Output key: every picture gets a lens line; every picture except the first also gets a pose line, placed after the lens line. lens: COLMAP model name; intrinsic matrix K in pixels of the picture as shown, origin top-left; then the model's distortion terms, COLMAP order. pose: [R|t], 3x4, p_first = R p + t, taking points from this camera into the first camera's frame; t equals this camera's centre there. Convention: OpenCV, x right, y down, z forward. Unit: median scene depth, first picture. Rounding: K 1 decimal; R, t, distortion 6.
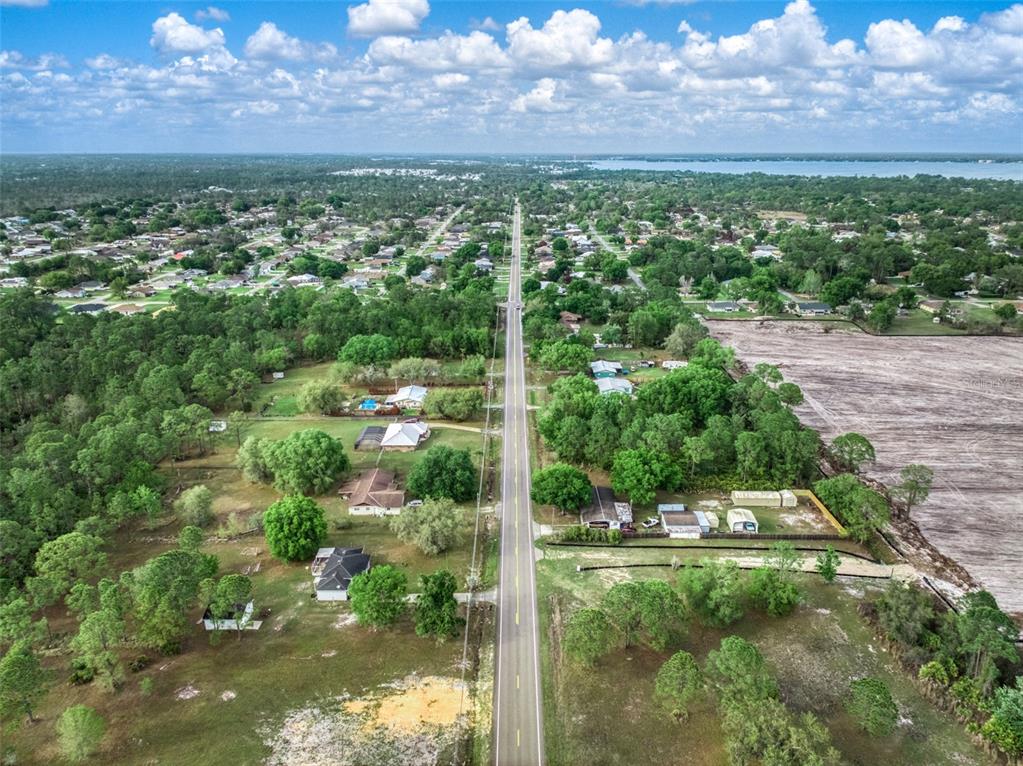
lens RADIAL K [[688.1, 0, 513.9], [0, 688.1, 384.9], [0, 0, 1]] dist [0.004787, -0.000001]
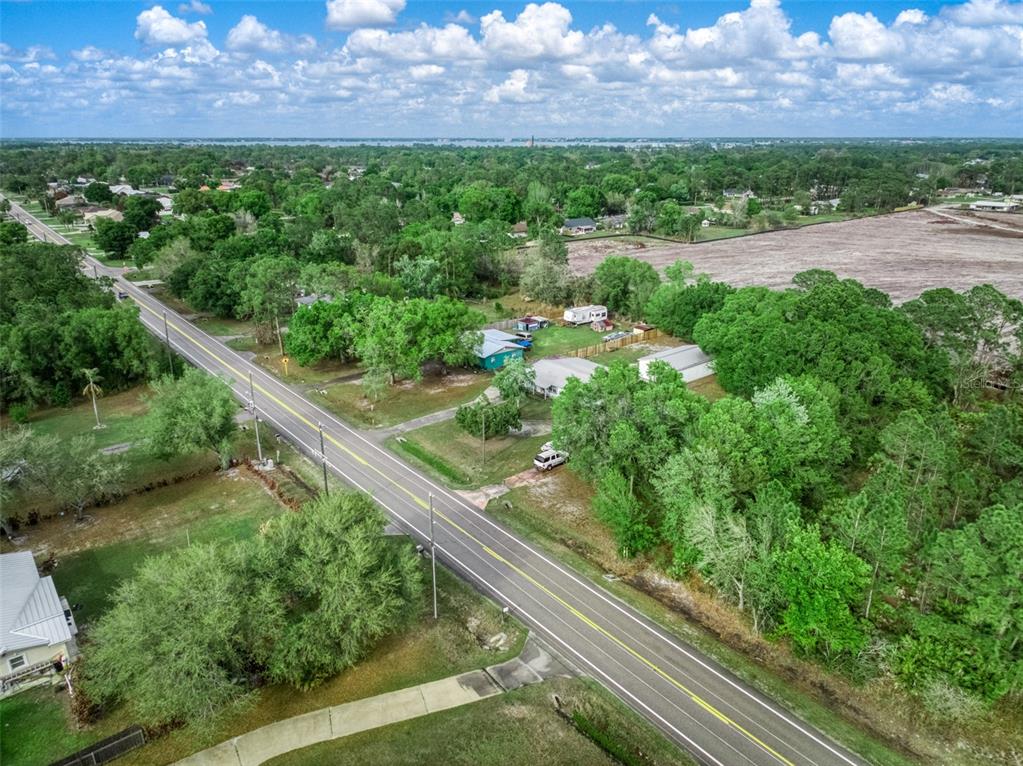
lens RADIAL K [[688.1, 0, 513.9], [0, 688.1, 384.9], [0, 0, 1]] dist [0.004787, -0.000001]
pose [[0.776114, -0.214203, 0.593097, -0.135467], [0.205457, 0.975113, 0.083316, -0.038514], [-0.596183, 0.057194, 0.800809, 0.777421]]
